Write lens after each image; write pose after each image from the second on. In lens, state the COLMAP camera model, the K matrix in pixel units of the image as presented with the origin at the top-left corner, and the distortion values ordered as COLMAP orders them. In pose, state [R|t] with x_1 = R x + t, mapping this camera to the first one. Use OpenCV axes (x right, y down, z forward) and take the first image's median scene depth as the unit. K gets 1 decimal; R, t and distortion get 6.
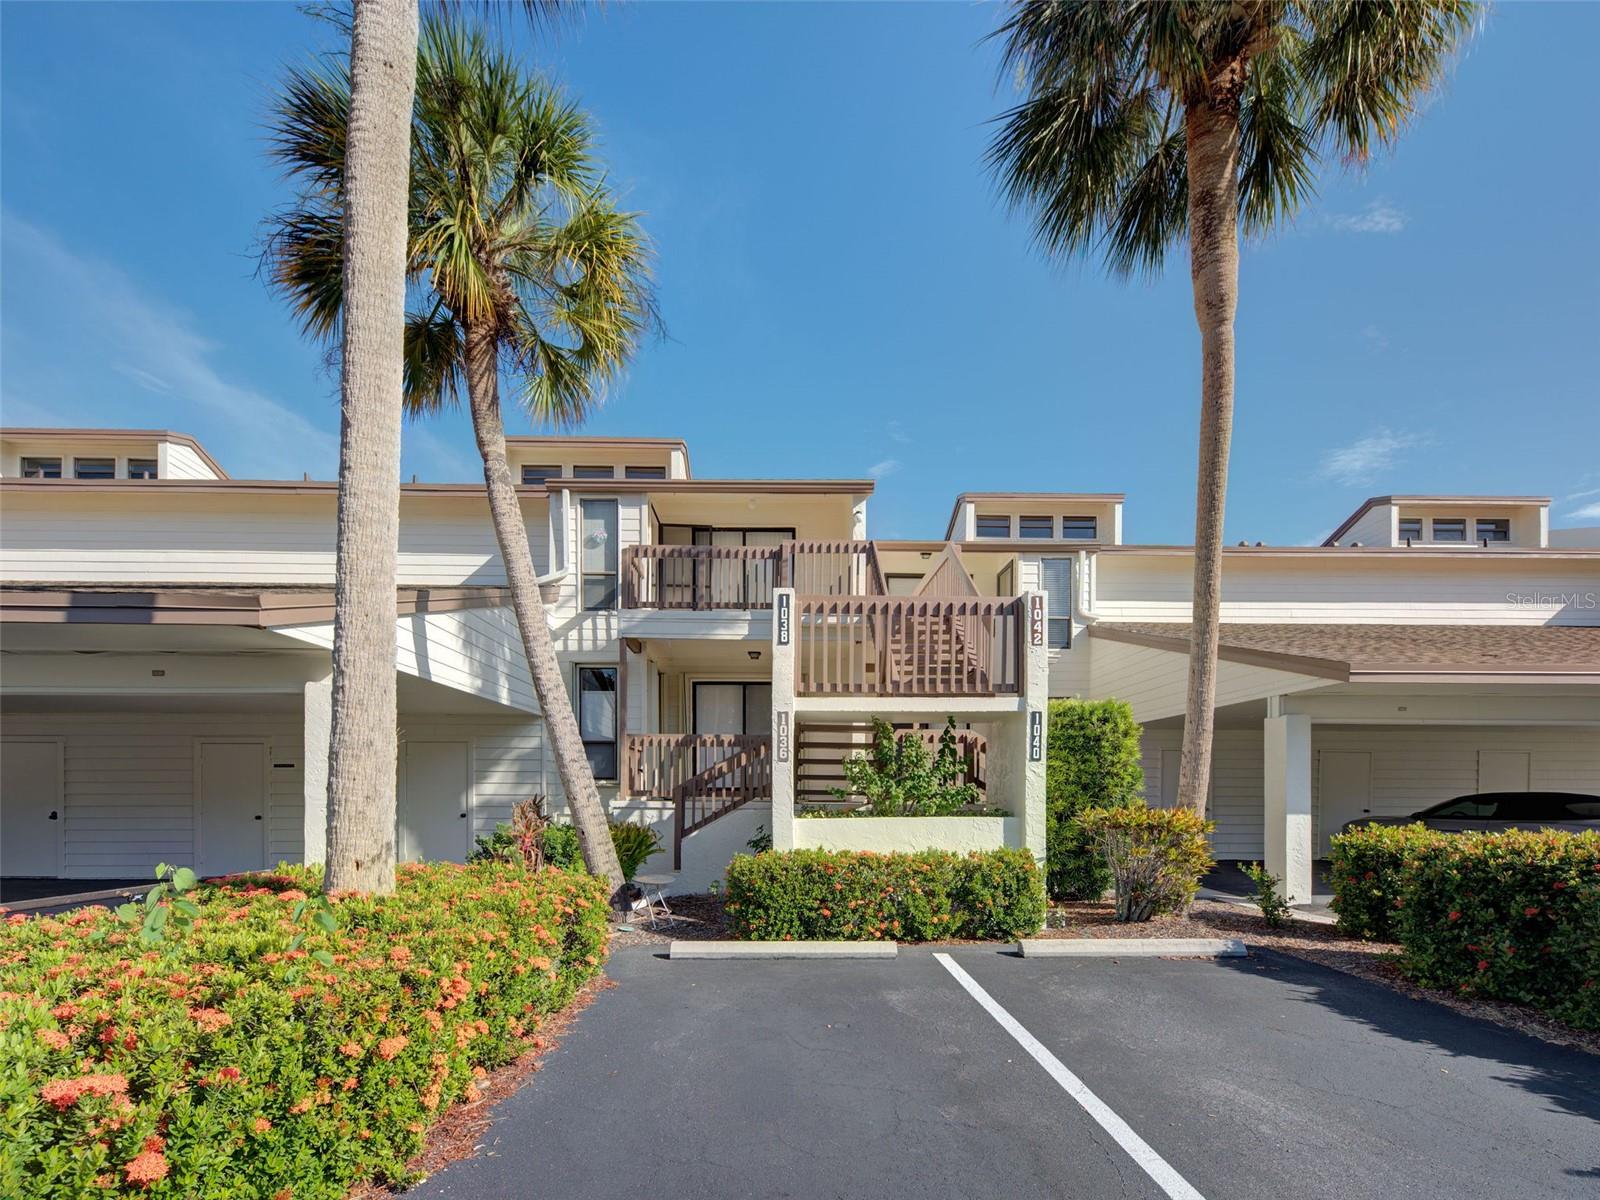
lens RADIAL K [[698.6, 0, 800.0], [0, 698.6, 746.5], [0, 0, 1]] dist [0.002497, -0.000304]
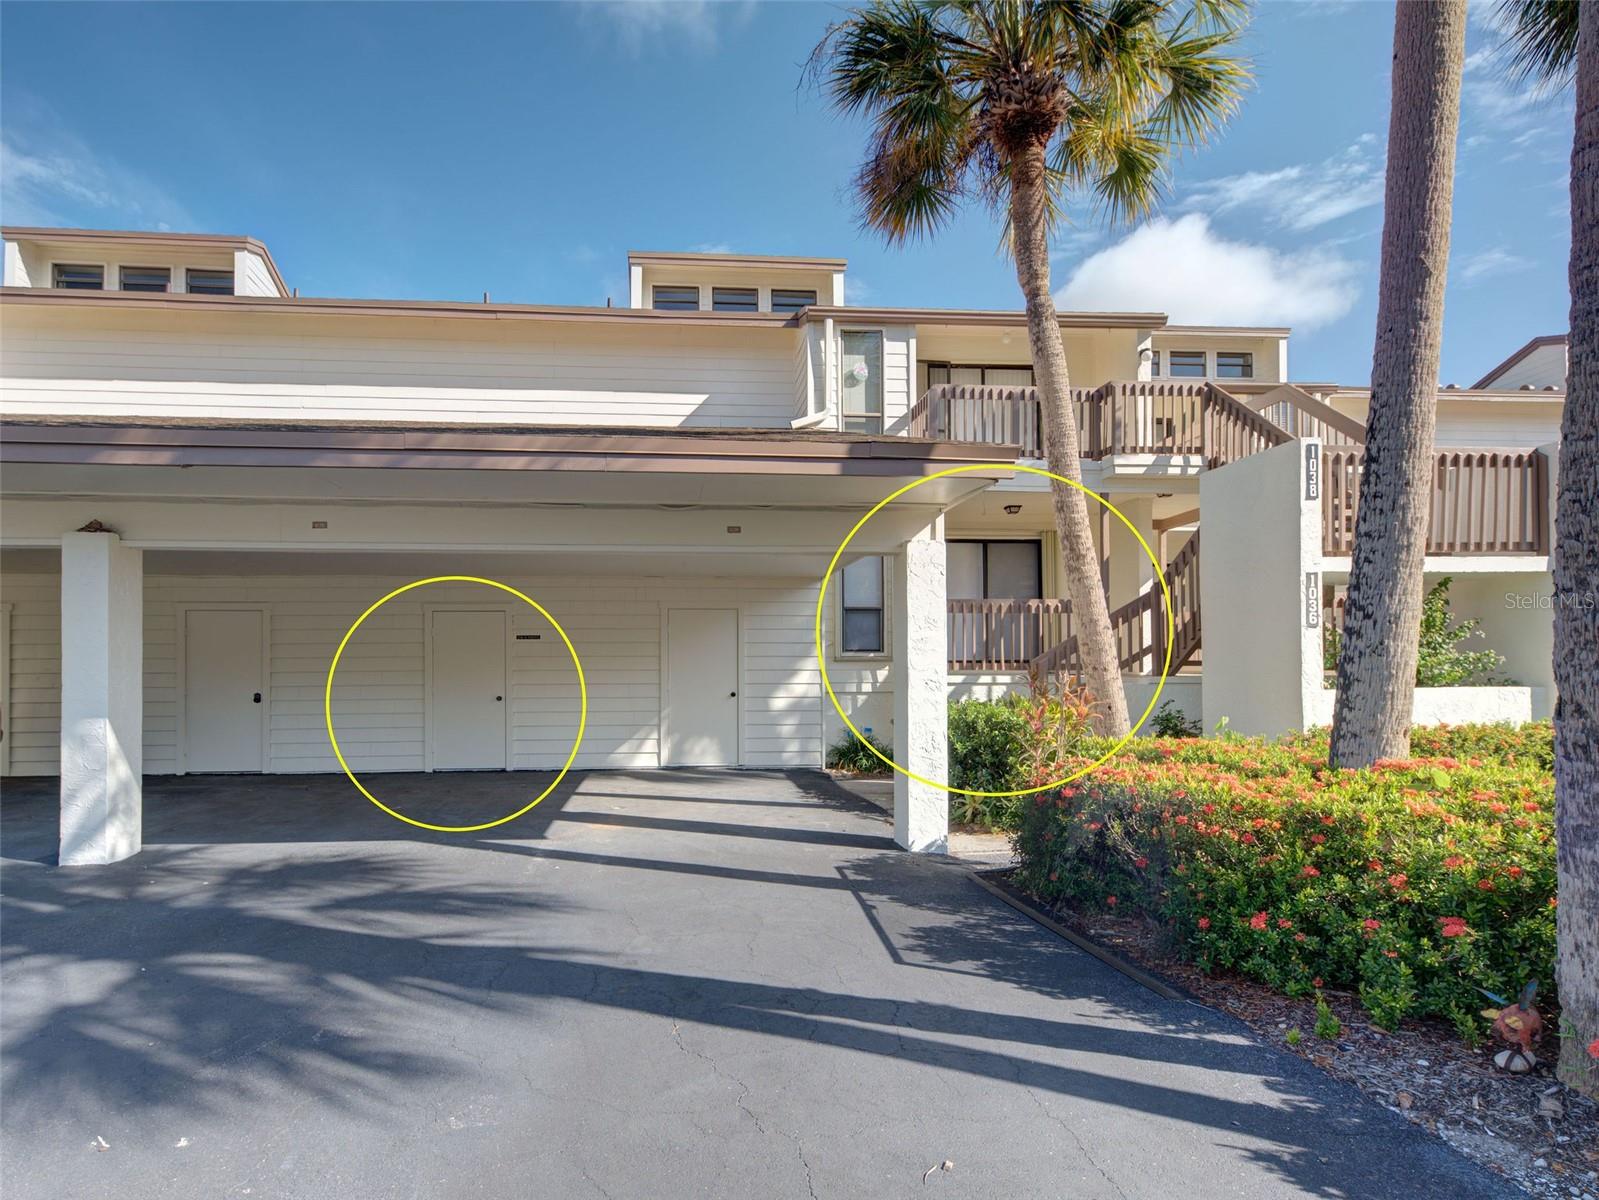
lens RADIAL K [[826.9, 0, 799.5], [0, 826.9, 600.0], [0, 0, 1]] dist [0.011261, -0.000702]
pose [[0.998377, -0.002463, 0.056906, -0.426568], [0.003510, 0.999826, -0.018304, 0.001982], [-0.056851, 0.018474, 0.998212, -0.024675]]
